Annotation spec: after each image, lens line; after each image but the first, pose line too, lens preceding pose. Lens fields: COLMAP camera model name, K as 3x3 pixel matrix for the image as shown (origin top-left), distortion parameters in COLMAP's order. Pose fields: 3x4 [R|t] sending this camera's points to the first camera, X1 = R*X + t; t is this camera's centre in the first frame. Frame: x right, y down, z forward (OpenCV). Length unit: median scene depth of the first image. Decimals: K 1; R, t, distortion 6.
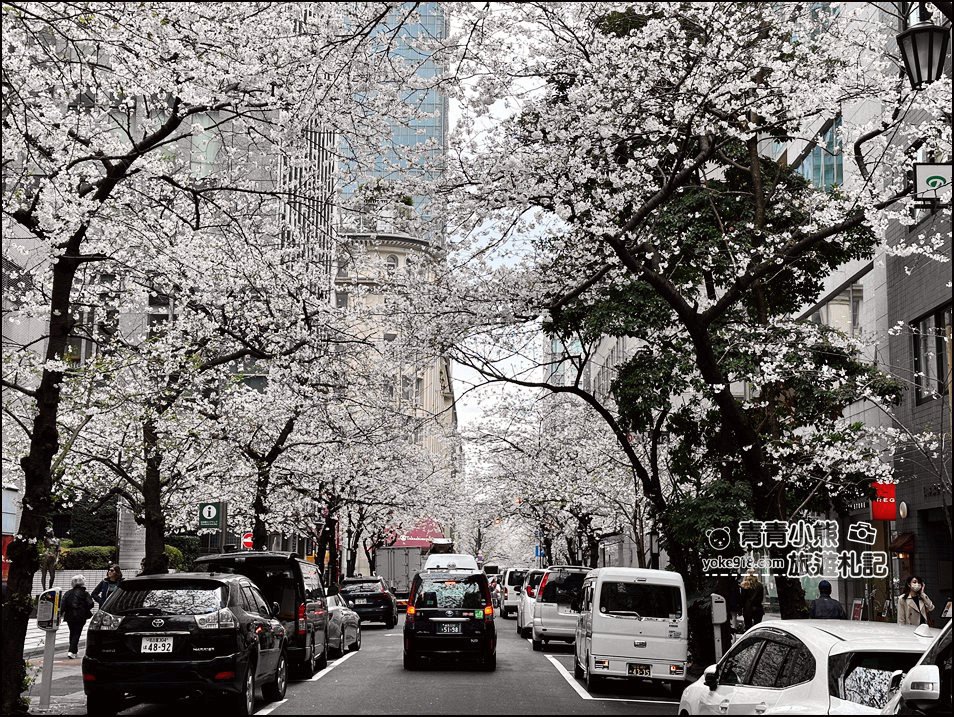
lens RADIAL K [[658.9, 0, 477.0], [0, 658.9, 358.5], [0, 0, 1]] dist [0.009341, -0.001507]
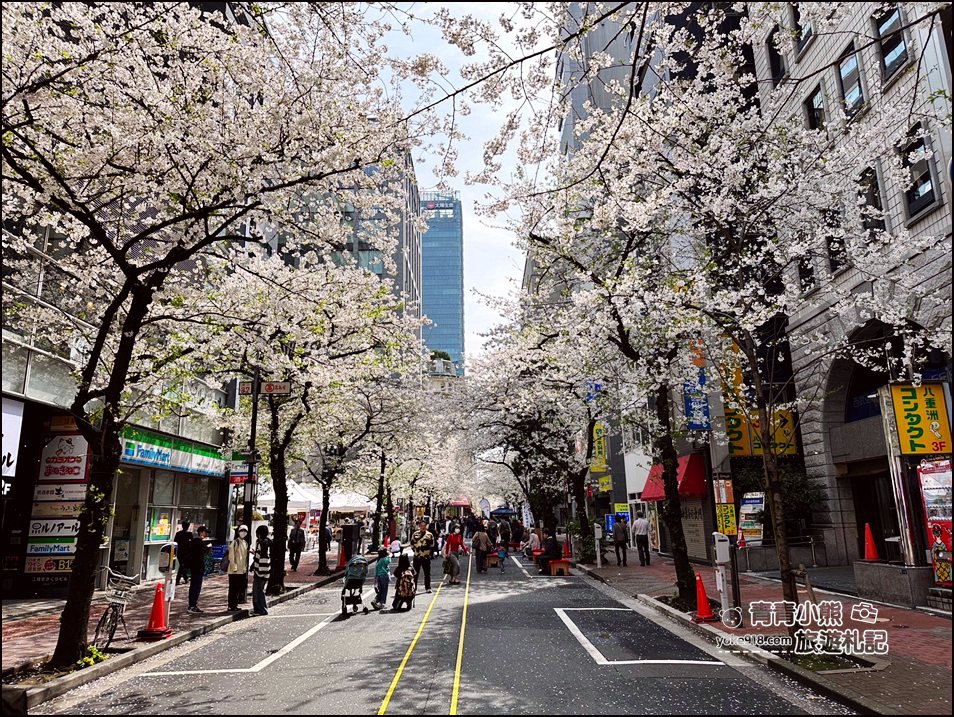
lens RADIAL K [[658.9, 0, 477.0], [0, 658.9, 358.5], [0, 0, 1]] dist [0.009341, -0.001507]
pose [[0.999953, -0.009152, 0.003183, 0.006962], [0.008876, 0.996911, 0.078037, -0.723333], [-0.003887, -0.078005, 0.996945, -2.256754]]
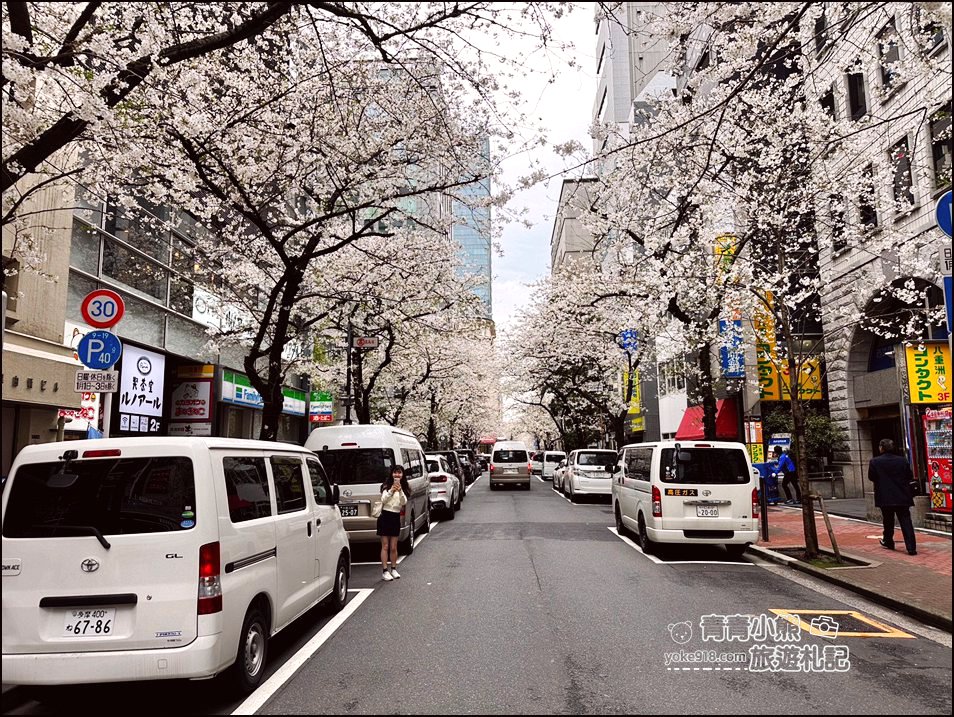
lens RADIAL K [[658.9, 0, 477.0], [0, 658.9, 358.5], [0, 0, 1]] dist [0.009341, -0.001507]
pose [[0.999344, -0.006601, -0.035615, -0.065783], [0.012511, 0.985647, 0.168358, -0.772376], [0.033992, -0.168693, 0.985082, -2.417246]]
